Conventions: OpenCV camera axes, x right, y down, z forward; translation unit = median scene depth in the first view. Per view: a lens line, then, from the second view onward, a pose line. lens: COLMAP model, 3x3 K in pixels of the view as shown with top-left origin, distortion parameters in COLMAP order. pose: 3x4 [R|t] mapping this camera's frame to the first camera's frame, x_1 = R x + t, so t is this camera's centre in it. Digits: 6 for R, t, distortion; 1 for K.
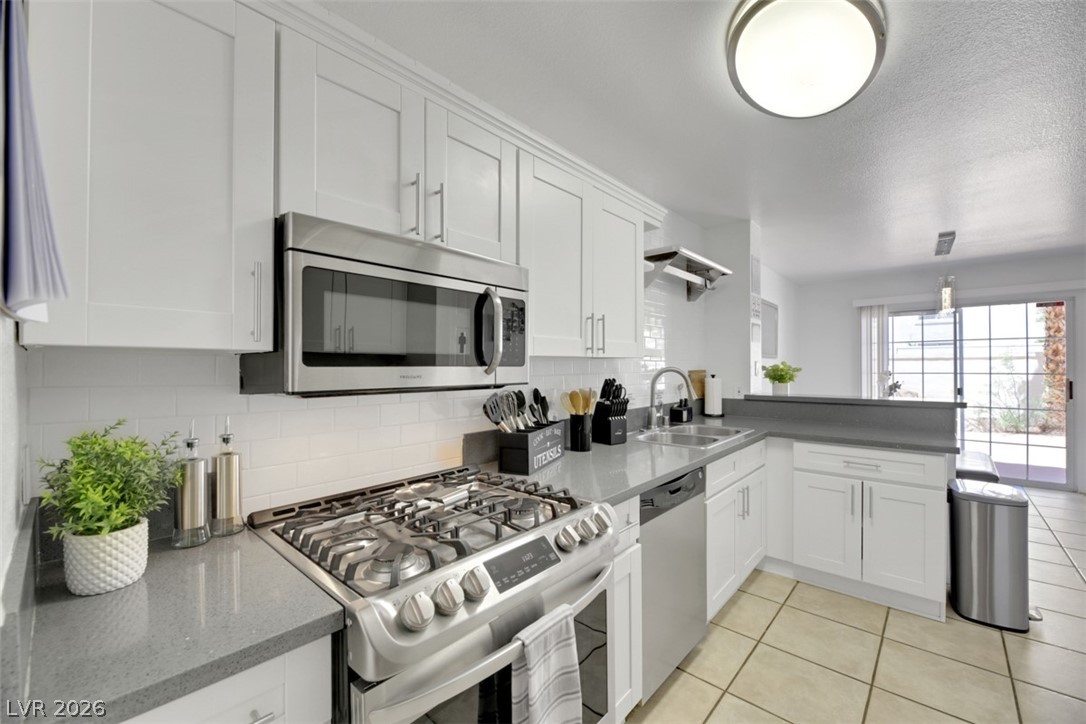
lens RADIAL K [[431.4, 0, 544.7], [0, 431.4, 365.8], [0, 0, 1]] dist [0.001974, -0.003887]
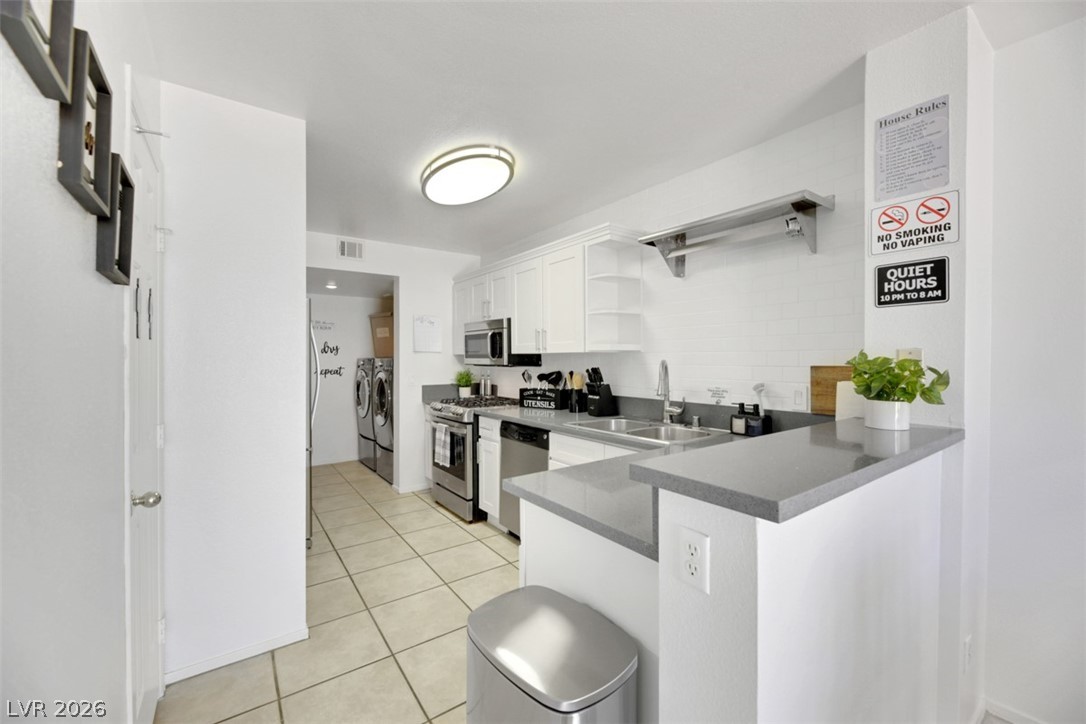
lens RADIAL K [[441.9, 0, 543.0], [0, 441.9, 362.0], [0, 0, 1]] dist [-0.002026, -0.000506]
pose [[-0.210562, 0.011699, -0.977511, 1.553994], [0.001580, 0.999931, 0.011627, -0.003845], [0.977579, 0.000904, -0.210566, 1.136413]]
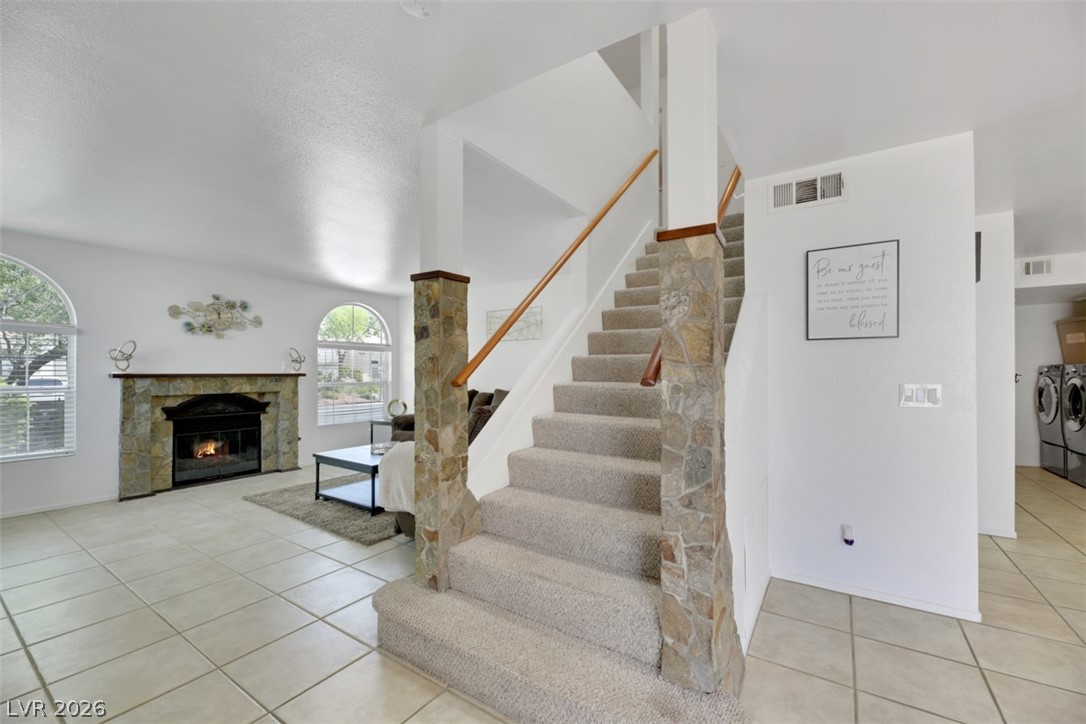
lens RADIAL K [[439.7, 0, 542.3], [0, 439.7, 372.2], [0, 0, 1]] dist [-0.001795, -0.000367]
pose [[-0.990066, 0.005727, -0.140485, 2.502320], [0.006426, 0.999969, -0.004521, 0.033742], [0.140455, -0.005379, -0.990072, 1.671013]]
